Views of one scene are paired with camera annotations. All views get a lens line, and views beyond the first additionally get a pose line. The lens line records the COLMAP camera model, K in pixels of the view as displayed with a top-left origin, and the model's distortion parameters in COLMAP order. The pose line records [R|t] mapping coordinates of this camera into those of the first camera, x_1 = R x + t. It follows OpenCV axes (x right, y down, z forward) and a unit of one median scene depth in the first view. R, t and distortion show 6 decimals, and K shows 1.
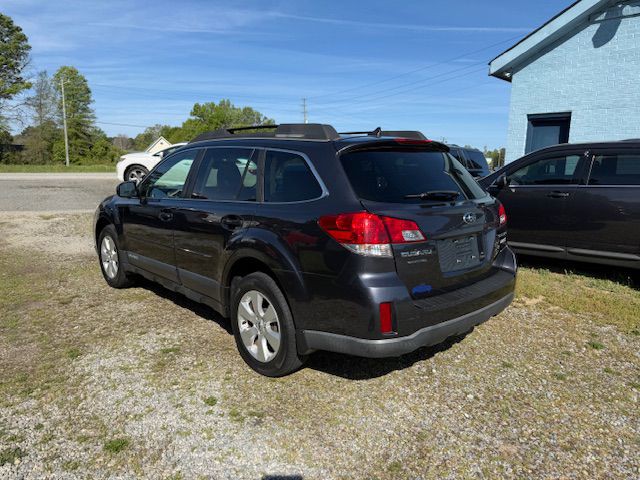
lens RADIAL K [[450.0, 0, 316.8], [0, 450.0, 236.8], [0, 0, 1]] dist [0.033223, -0.042908]
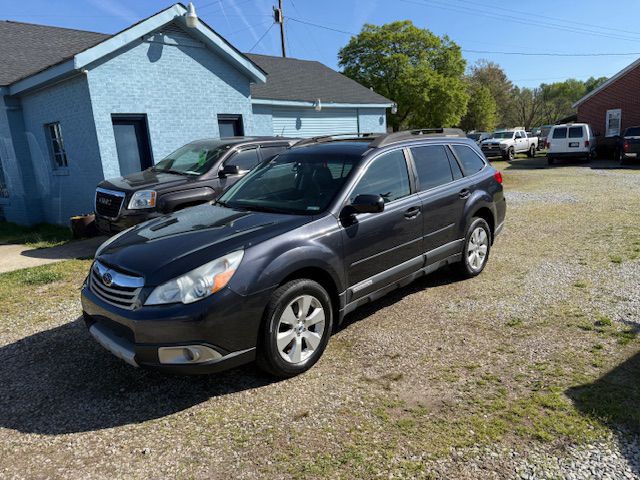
lens RADIAL K [[450.0, 0, 322.1], [0, 450.0, 238.1], [0, 0, 1]] dist [0.033223, -0.042908]
pose [[-0.061502, -0.223917, 0.972666, -1.358645], [0.209111, 0.949992, 0.231920, -0.279516], [-0.975956, 0.217659, -0.011603, 1.229600]]
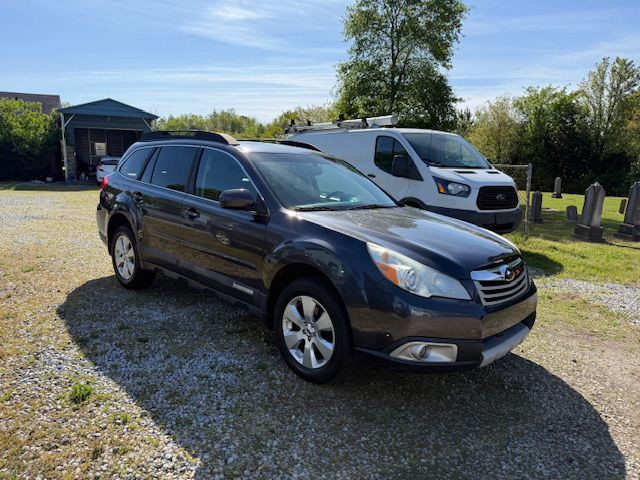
lens RADIAL K [[450.0, 0, 316.9], [0, 450.0, 240.3], [0, 0, 1]] dist [0.033223, -0.042908]
pose [[-0.996519, -0.053995, -0.063512, -0.212442], [-0.071663, 0.944102, 0.321770, -0.379883], [0.042588, 0.325201, -0.944685, 2.279625]]
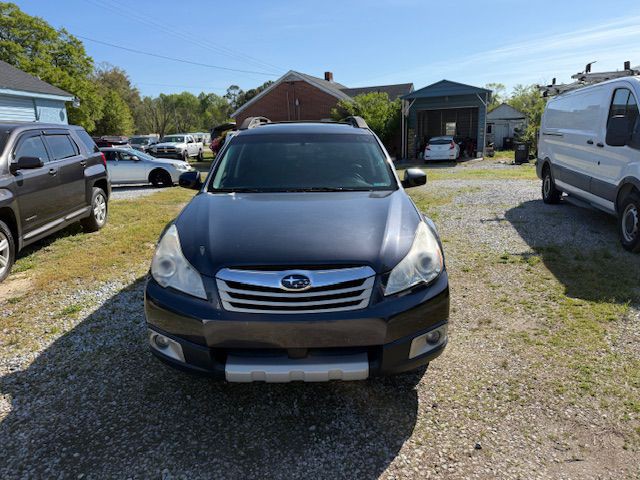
lens RADIAL K [[450.0, 0, 320.0], [0, 450.0, 244.4], [0, 0, 1]] dist [0.033223, -0.042908]
pose [[-0.738638, -0.161753, 0.654408, -0.973651], [0.114840, 0.926399, 0.358603, -0.352650], [-0.664248, 0.340031, -0.665698, 1.943977]]
